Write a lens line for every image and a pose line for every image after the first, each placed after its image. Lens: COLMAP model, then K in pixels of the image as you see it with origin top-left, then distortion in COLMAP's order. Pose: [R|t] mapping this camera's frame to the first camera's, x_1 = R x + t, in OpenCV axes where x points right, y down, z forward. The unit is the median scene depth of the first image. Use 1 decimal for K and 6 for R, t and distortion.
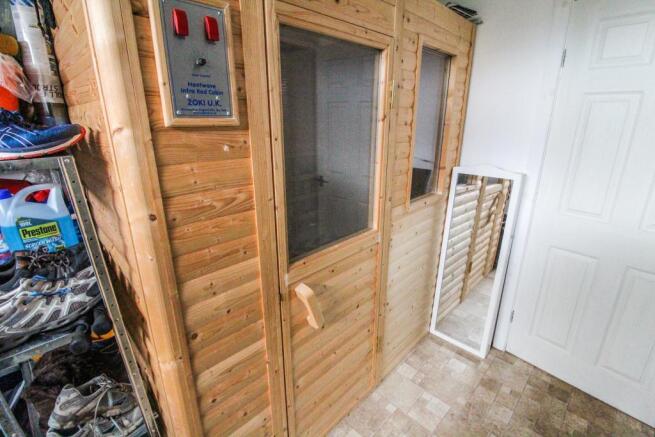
lens RADIAL K [[302.4, 0, 332.3], [0, 302.4, 212.9], [0, 0, 1]] dist [0.002685, -0.014023]
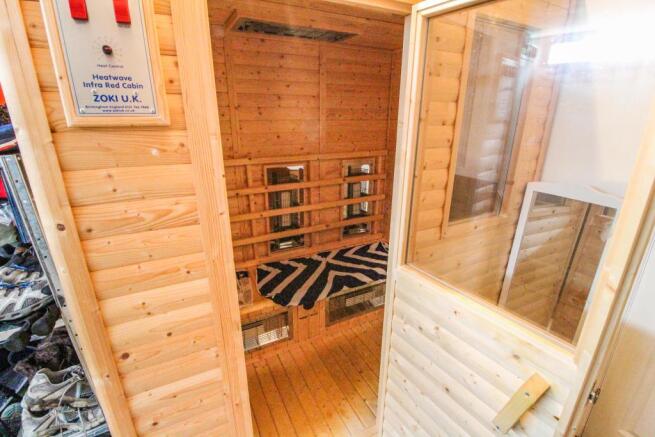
lens RADIAL K [[302.4, 0, 332.3], [0, 302.4, 212.9], [0, 0, 1]] dist [0.002685, -0.014023]
pose [[0.949124, 0.100895, -0.298302, 0.370202], [-0.096563, 0.994897, 0.029264, -0.111007], [0.299732, 0.001030, 0.954023, 0.324955]]
